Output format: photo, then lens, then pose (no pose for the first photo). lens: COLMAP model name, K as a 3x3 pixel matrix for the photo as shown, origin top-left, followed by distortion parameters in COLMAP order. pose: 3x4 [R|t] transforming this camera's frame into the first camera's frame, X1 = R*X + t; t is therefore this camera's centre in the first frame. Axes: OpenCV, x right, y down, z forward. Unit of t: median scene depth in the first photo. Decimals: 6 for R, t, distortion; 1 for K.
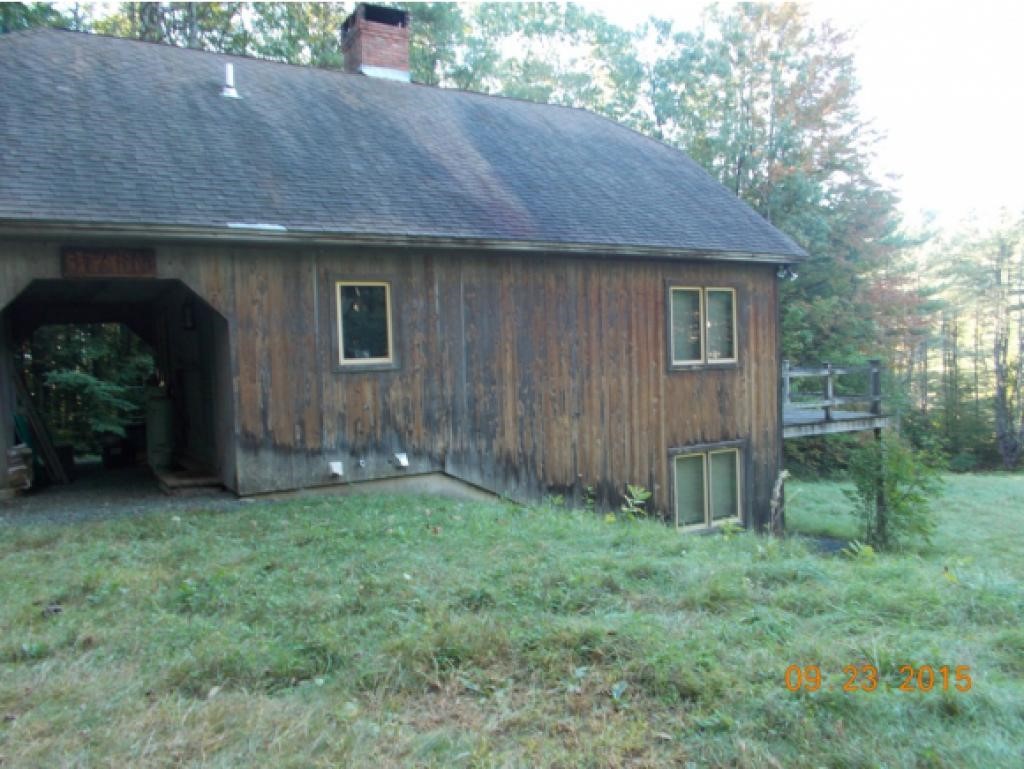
lens RADIAL K [[795.1, 0, 512.2], [0, 795.1, 382.9], [0, 0, 1]] dist [0.010739, 0.006734]
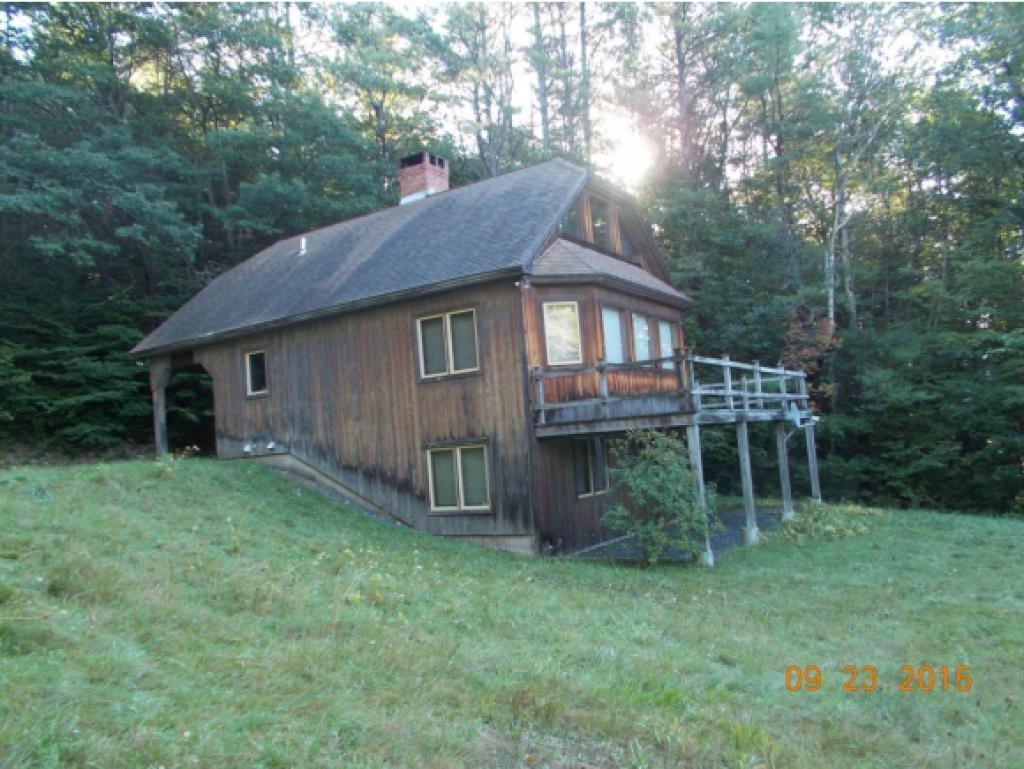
lens RADIAL K [[795.1, 0, 511.9], [0, 795.1, 386.6], [0, 0, 1]] dist [0.010739, 0.006734]
pose [[0.430440, -0.064440, -0.900316, 1.544535], [0.035380, 0.997886, -0.054509, 0.072009], [0.901926, -0.008391, 0.431810, 0.628986]]
